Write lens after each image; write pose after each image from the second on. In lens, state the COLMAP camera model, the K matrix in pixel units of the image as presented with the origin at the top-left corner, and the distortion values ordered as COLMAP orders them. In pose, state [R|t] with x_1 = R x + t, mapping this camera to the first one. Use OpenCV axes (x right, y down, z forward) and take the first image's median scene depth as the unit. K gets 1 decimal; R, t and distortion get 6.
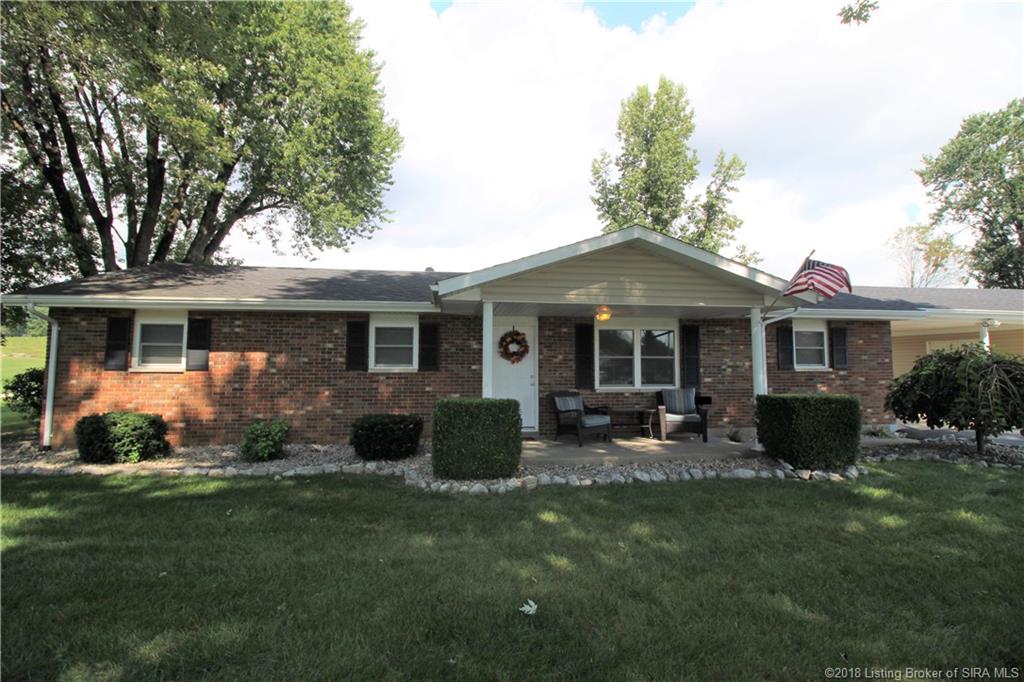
lens RADIAL K [[477.6, 0, 515.4], [0, 477.6, 343.4], [0, 0, 1]] dist [-0.005563, -0.004891]
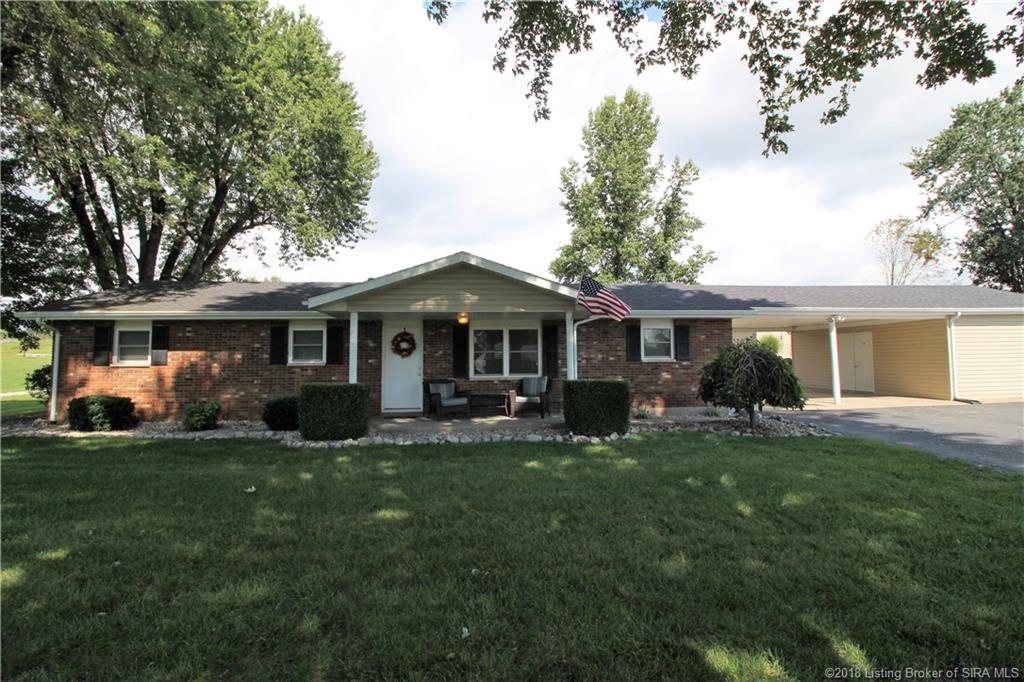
lens RADIAL K [[477.6, 0, 517.0], [0, 477.6, 340.1], [0, 0, 1]] dist [-0.005563, -0.004891]
pose [[0.998088, -0.011947, -0.060640, 0.356678], [0.012090, 0.999925, 0.001997, -0.003264], [0.060612, -0.002727, 0.998158, -0.232794]]
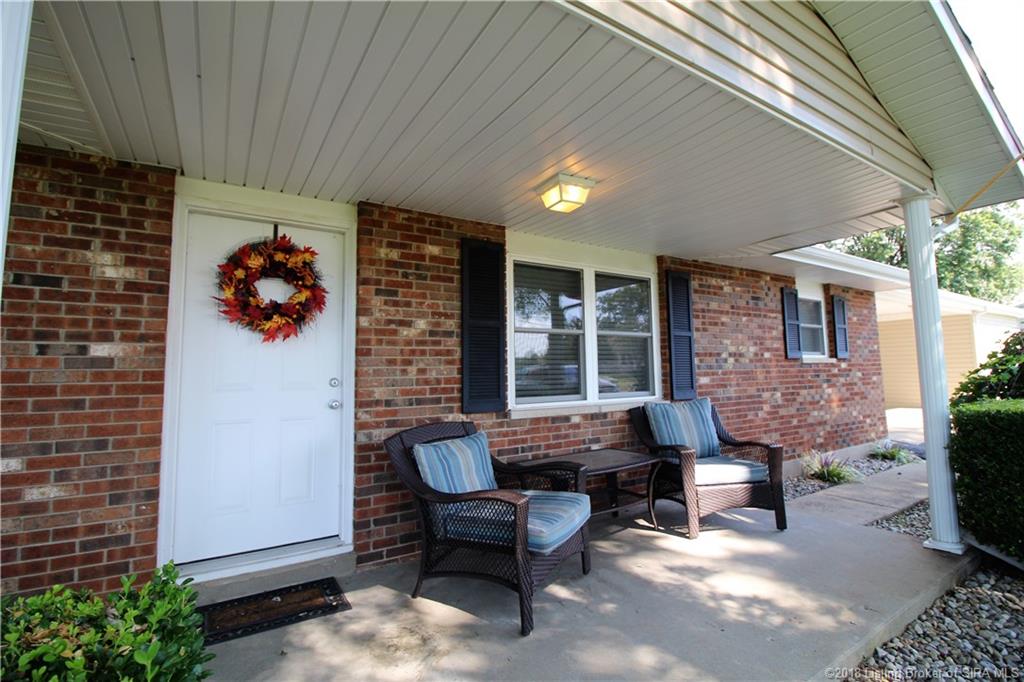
lens RADIAL K [[477.6, 0, 515.6], [0, 477.6, 333.2], [0, 0, 1]] dist [-0.005563, -0.004891]
pose [[0.911806, 0.019484, 0.410158, 0.012711], [-0.008205, 0.999539, -0.029242, 0.043218], [-0.410539, 0.023297, 0.911545, 0.623407]]
